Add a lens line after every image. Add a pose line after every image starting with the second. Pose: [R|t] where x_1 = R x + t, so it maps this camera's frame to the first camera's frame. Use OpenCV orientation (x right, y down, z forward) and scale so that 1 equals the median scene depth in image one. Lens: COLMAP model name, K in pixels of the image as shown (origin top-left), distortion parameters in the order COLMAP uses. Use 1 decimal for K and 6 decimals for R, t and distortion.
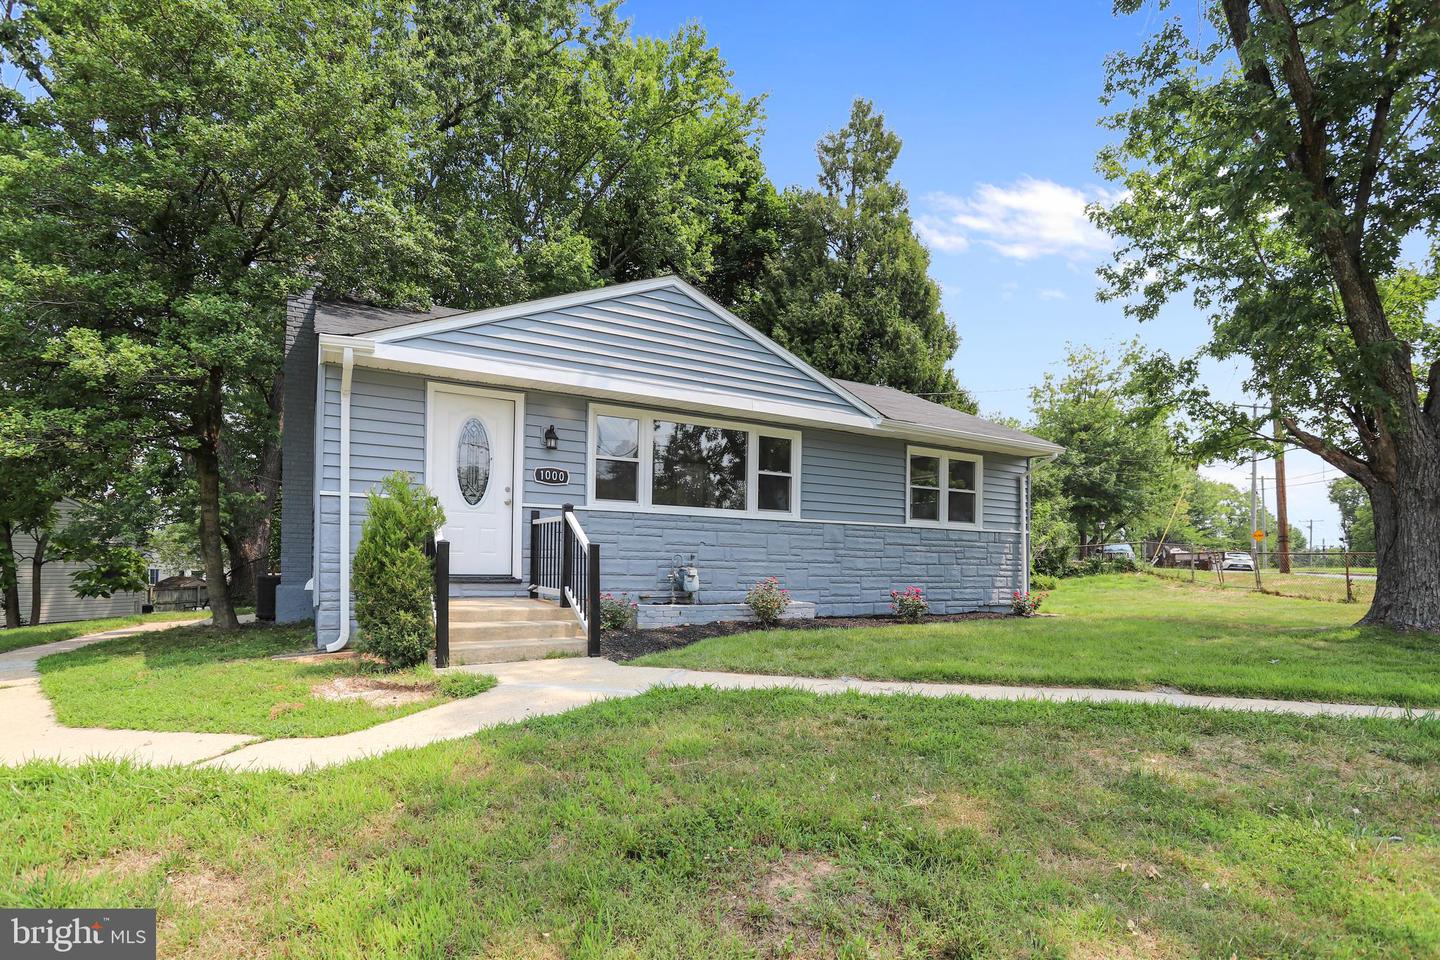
lens RADIAL K [[741.6, 0, 727.0], [0, 741.6, 546.2], [0, 0, 1]] dist [-0.020928, 0.000077]
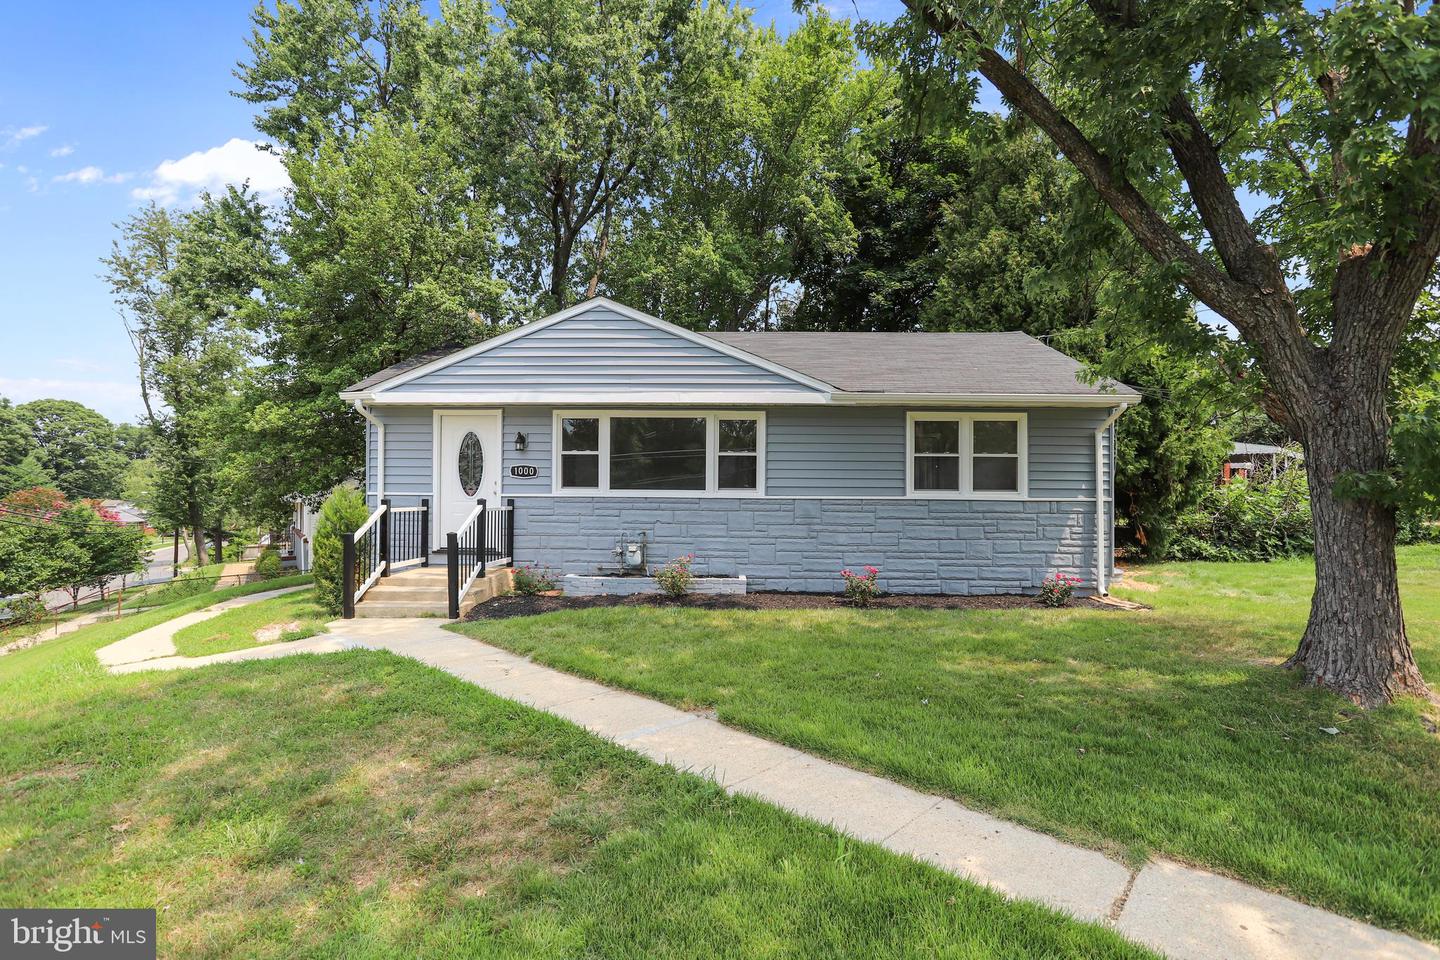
lens RADIAL K [[710.3, 0, 721.5], [0, 710.3, 487.2], [0, 0, 1]] dist [-0.035549, 0.009862]
pose [[0.834899, -0.016226, -0.550164, 0.594678], [0.018123, 0.999834, -0.001987, -0.048320], [0.550105, -0.008311, 0.835054, 0.137452]]
